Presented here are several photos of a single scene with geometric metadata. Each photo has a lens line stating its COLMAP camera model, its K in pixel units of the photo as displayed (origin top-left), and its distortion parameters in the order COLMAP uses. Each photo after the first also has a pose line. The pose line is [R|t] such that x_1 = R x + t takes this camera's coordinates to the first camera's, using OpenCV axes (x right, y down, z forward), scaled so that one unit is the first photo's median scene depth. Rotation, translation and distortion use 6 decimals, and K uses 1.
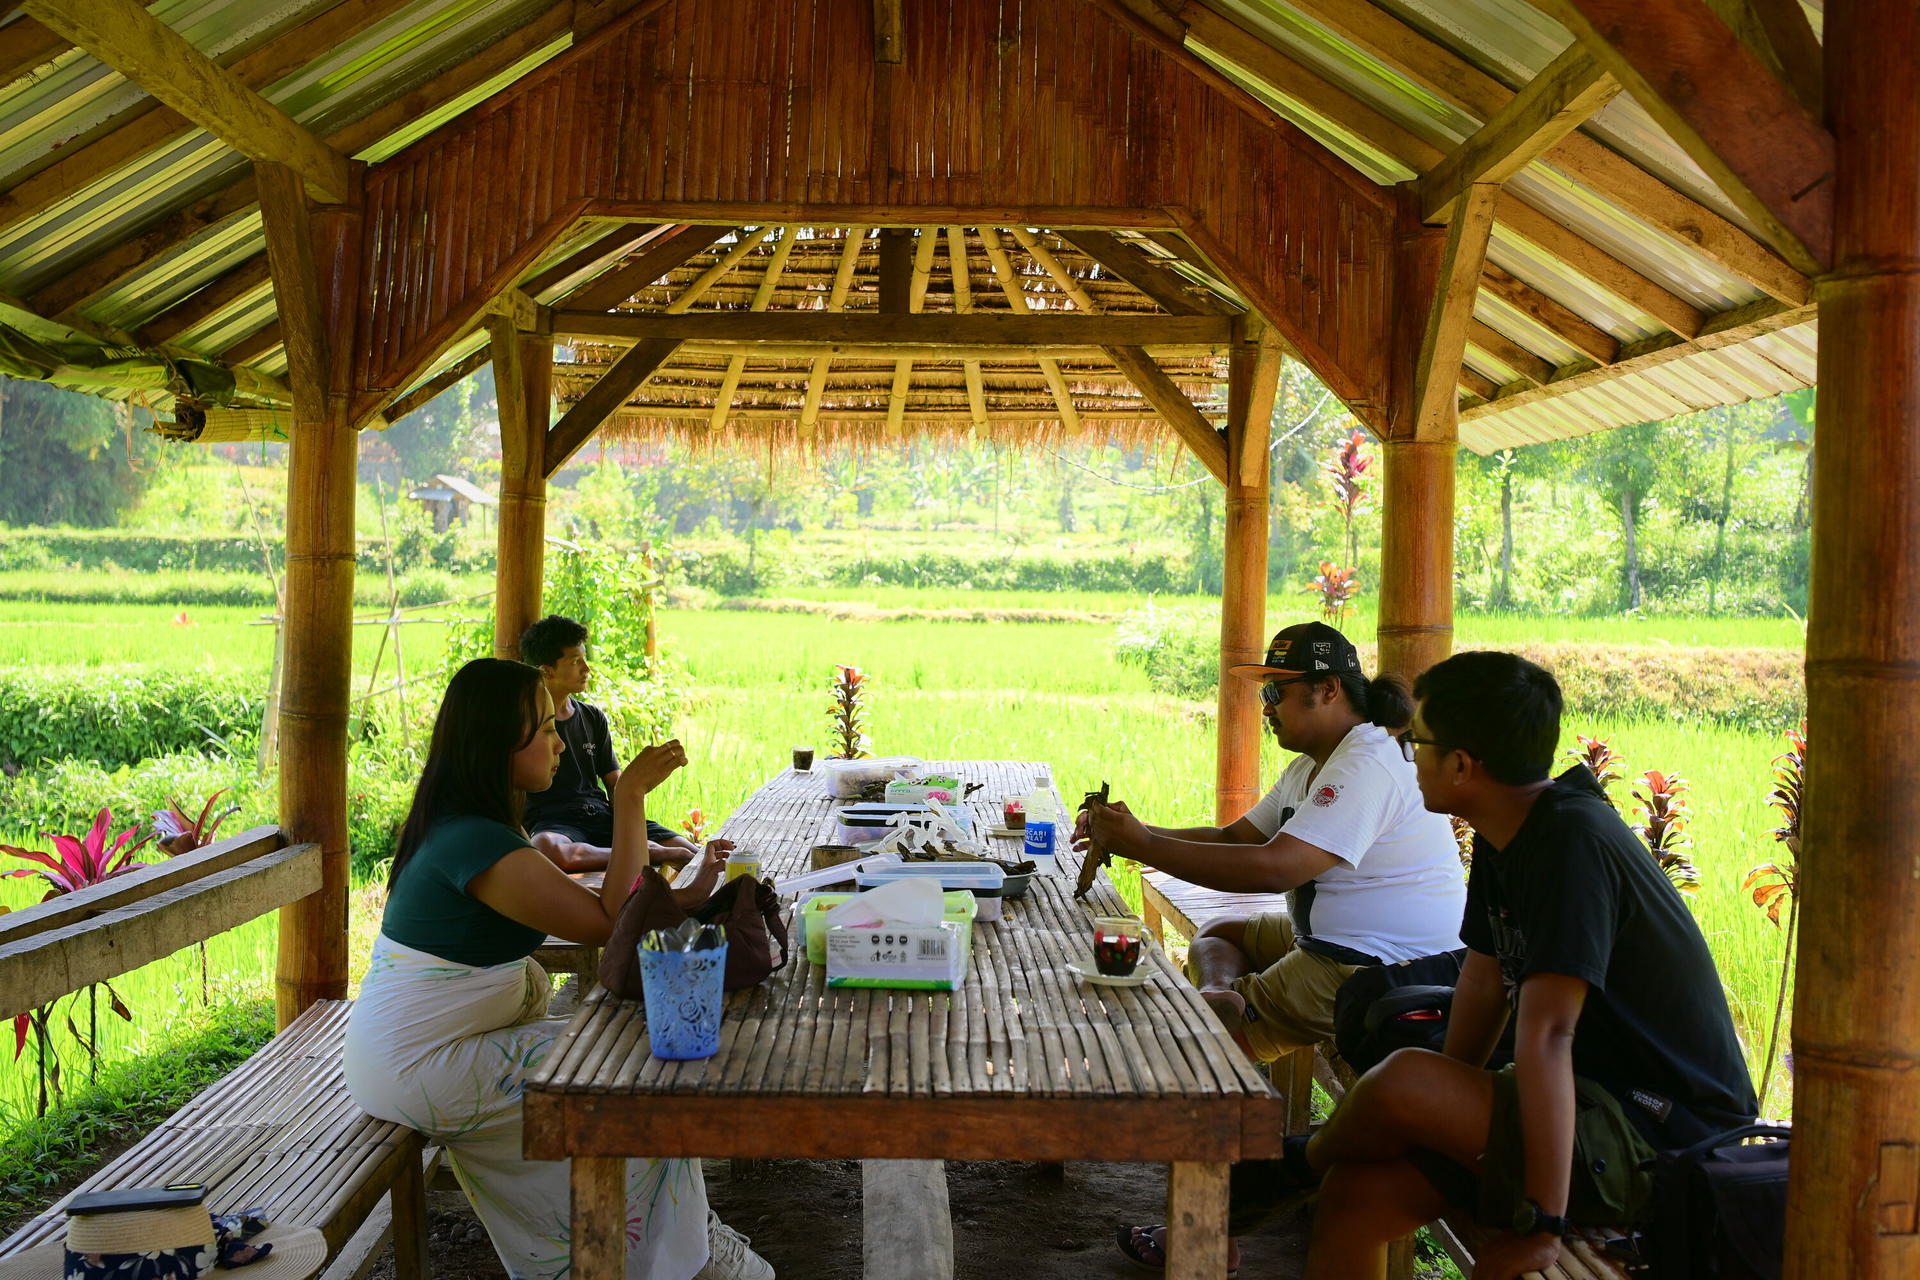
lens RADIAL K [[2127.8, 0, 960.0], [0, 2127.8, 640.0], [0, 0, 1]] dist [-0.163171, 0.258084]
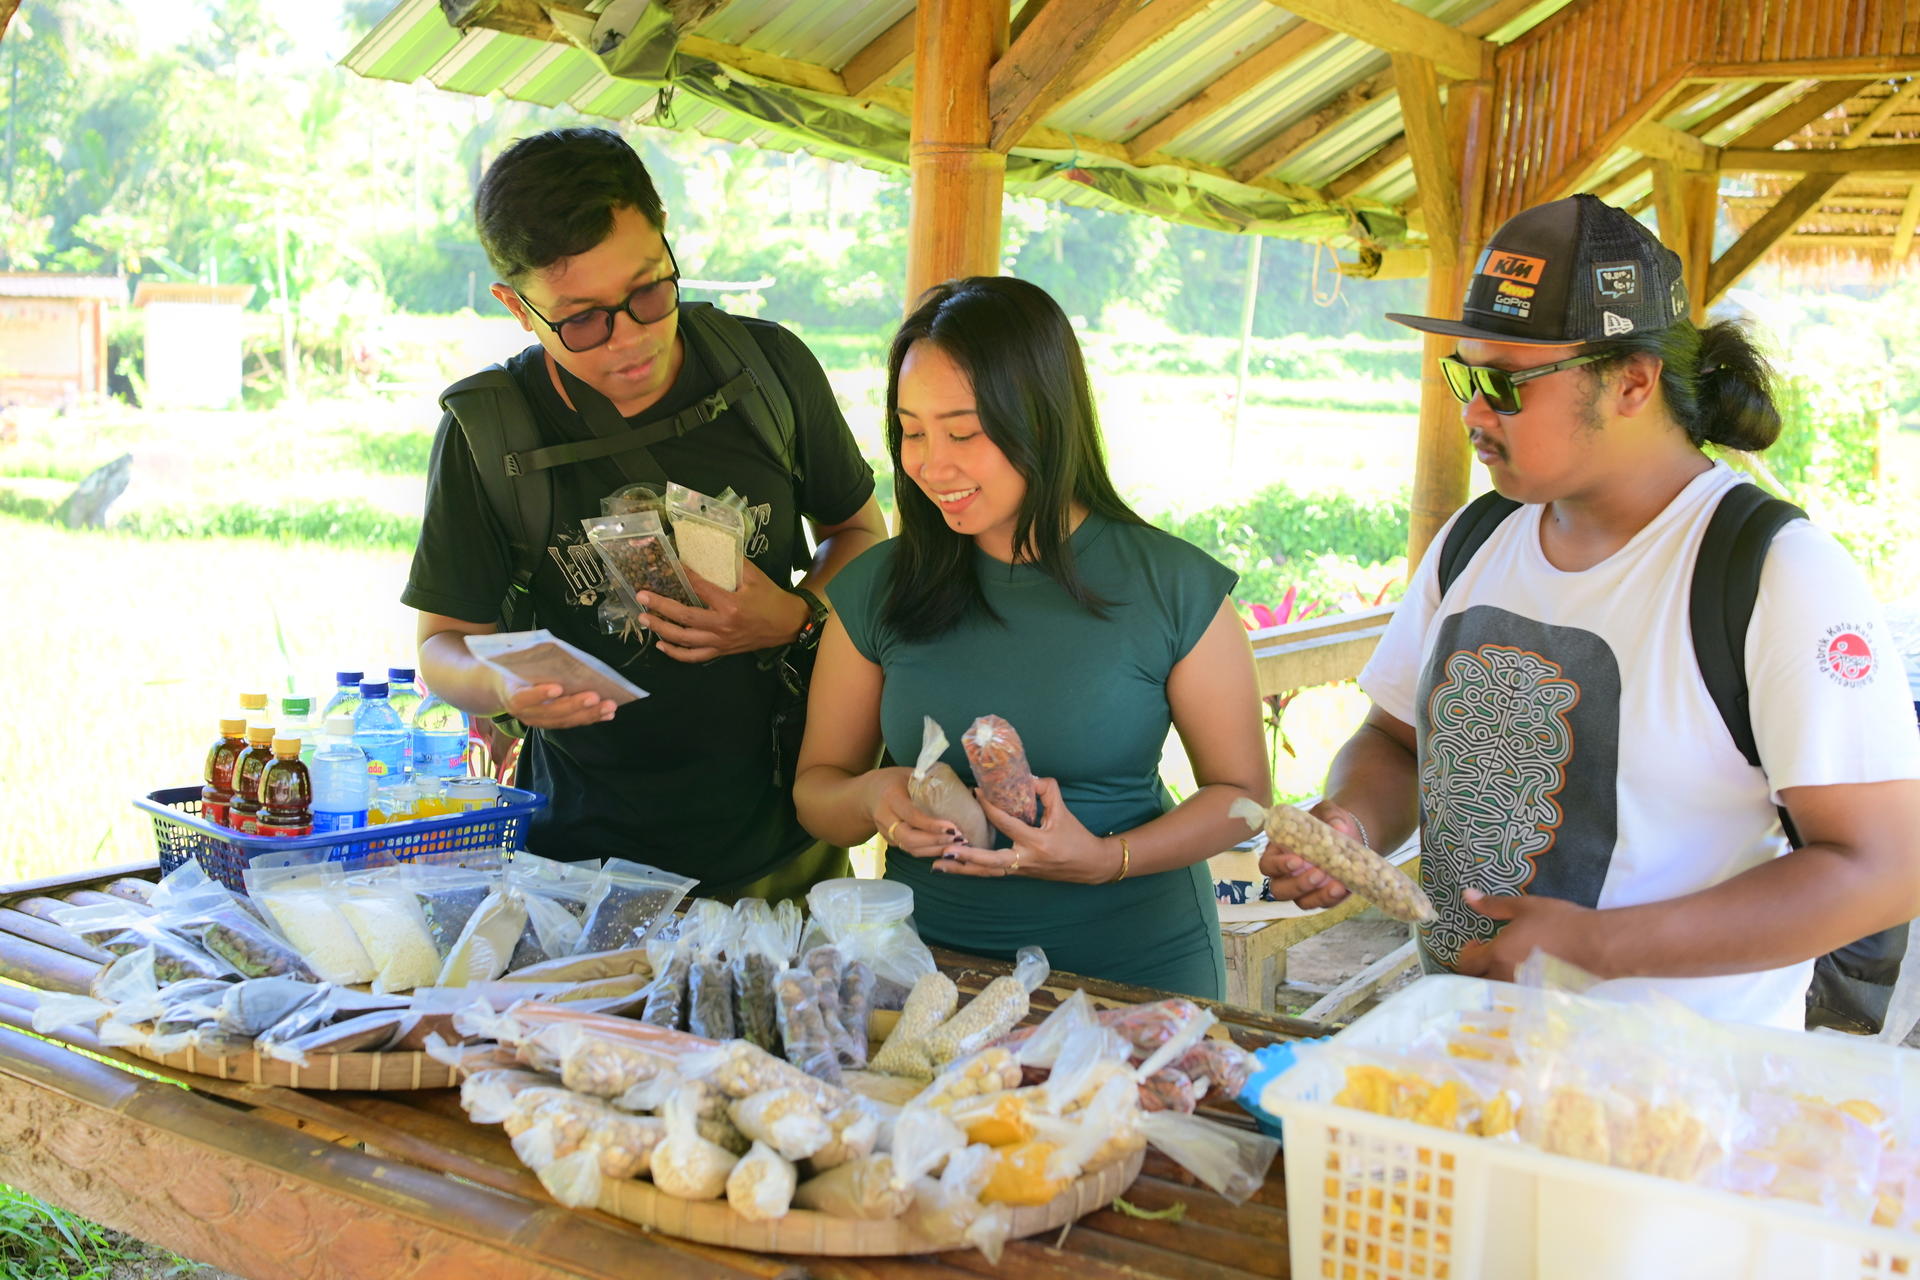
lens RADIAL K [[2127.8, 0, 960.0], [0, 2127.8, 640.0], [0, 0, 1]] dist [-0.163171, 0.258084]
pose [[0.828662, 0.076759, -0.554461, 0.116819], [-0.027713, 0.994964, 0.096324, -0.000250], [0.559063, -0.064454, 0.826616, -0.127353]]
